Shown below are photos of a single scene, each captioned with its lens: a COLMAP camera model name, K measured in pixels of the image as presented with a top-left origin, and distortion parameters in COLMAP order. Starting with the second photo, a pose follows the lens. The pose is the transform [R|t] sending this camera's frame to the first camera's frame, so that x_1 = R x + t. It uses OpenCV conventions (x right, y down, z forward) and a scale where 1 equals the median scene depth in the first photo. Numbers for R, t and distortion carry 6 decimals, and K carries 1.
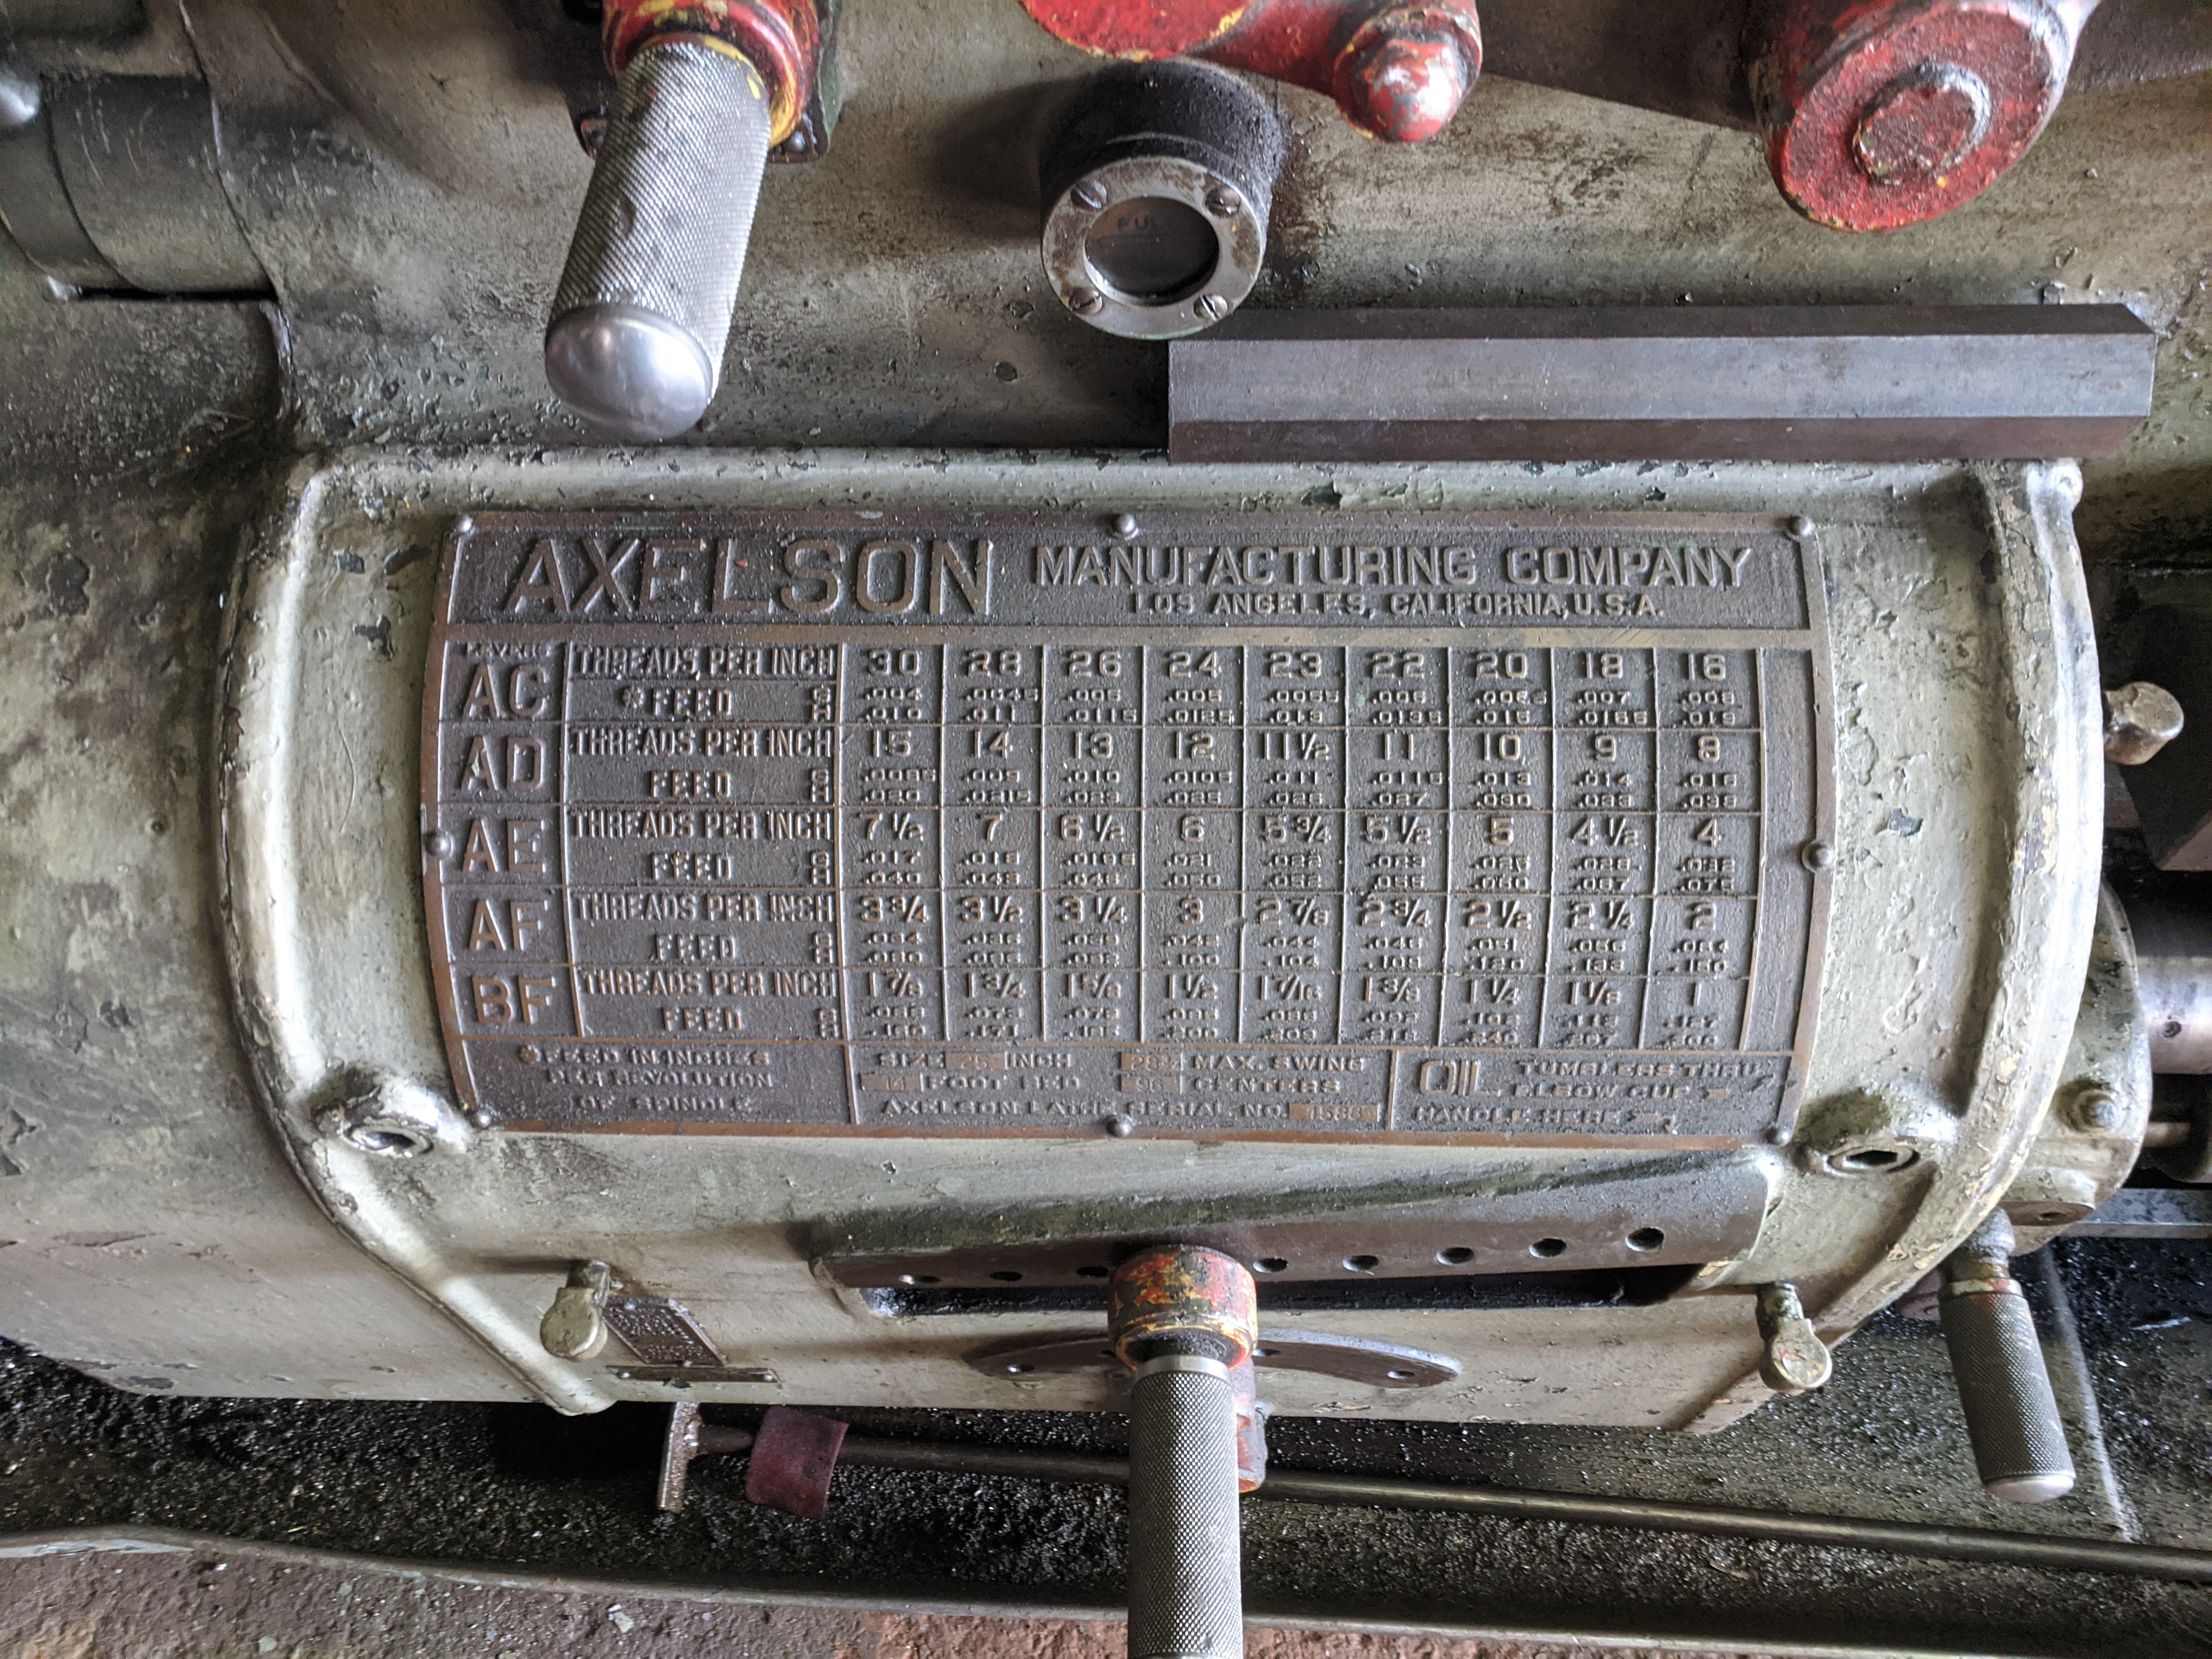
lens RADIAL K [[1644.7, 0, 1106.0], [0, 1644.7, 829.5], [0, 0, 1]] dist [0.005326, 0.002638]
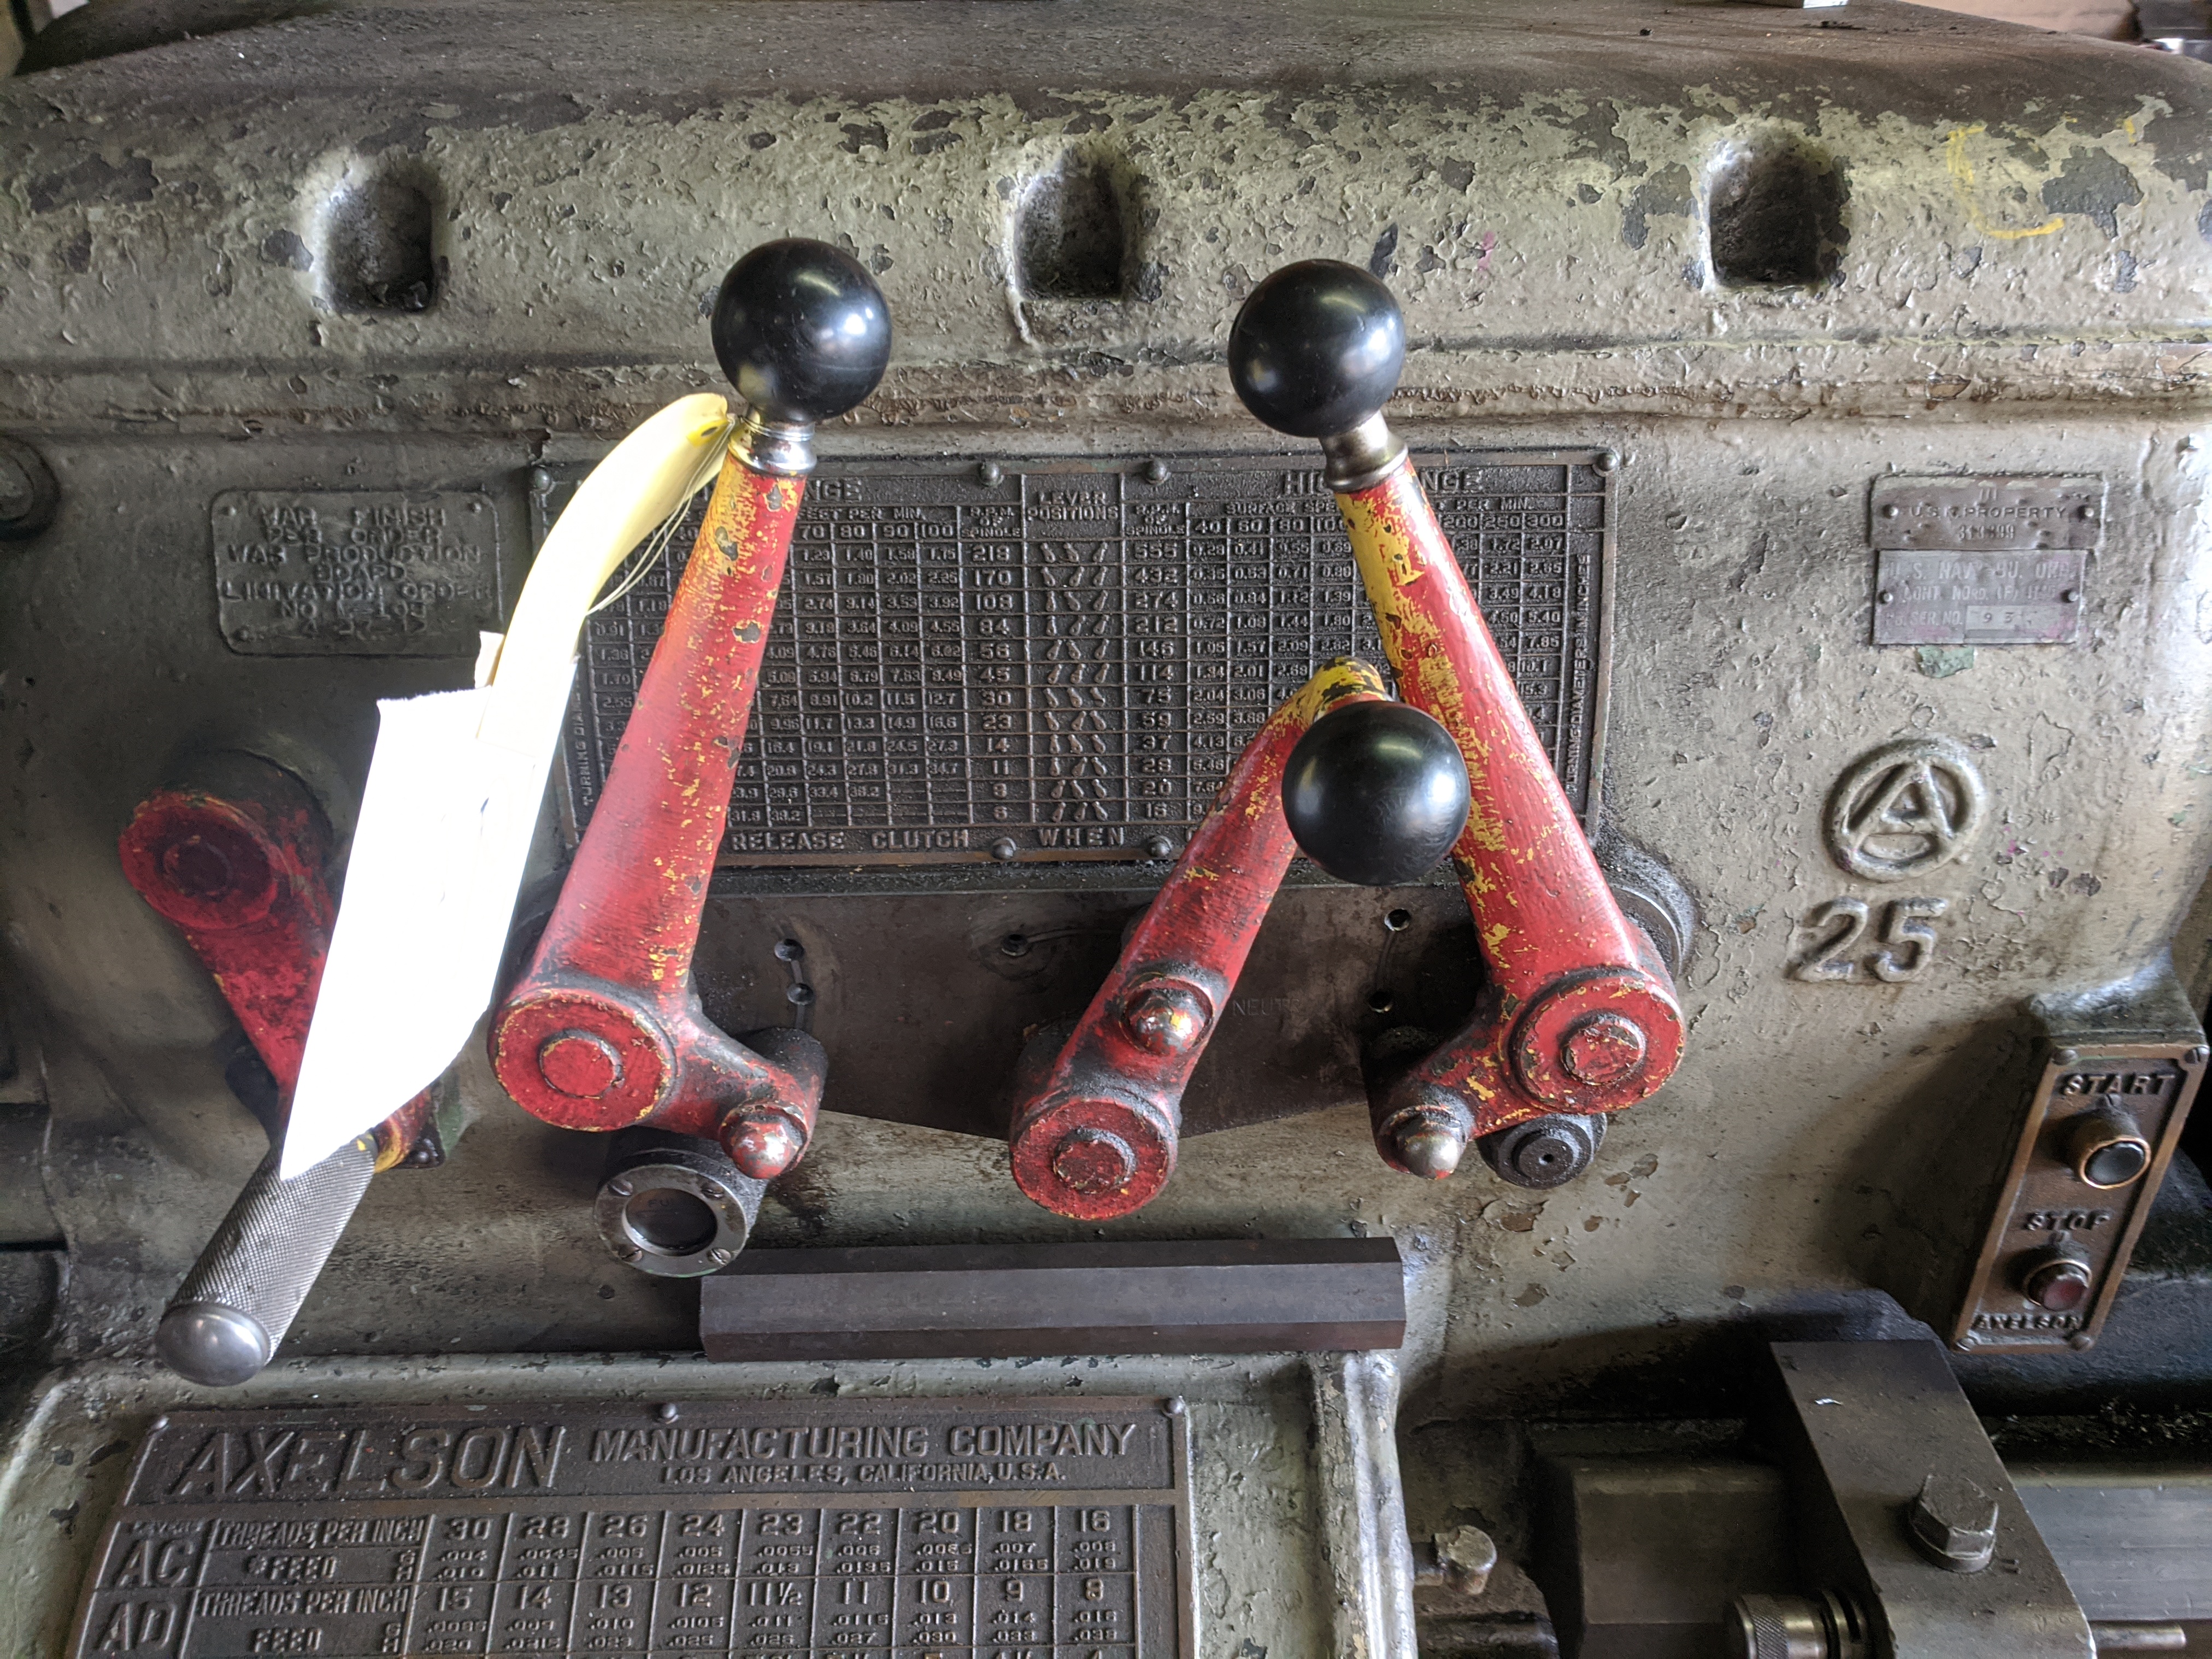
lens RADIAL K [[1674.7, 0, 1106.0], [0, 1674.7, 829.5], [0, 0, 1]] dist [-0.011597, 0.042555]
pose [[0.999632, -0.007902, 0.025966, 0.338907], [0.018955, 0.887989, -0.459475, 0.024352], [-0.019427, 0.459798, 0.887811, -0.427484]]
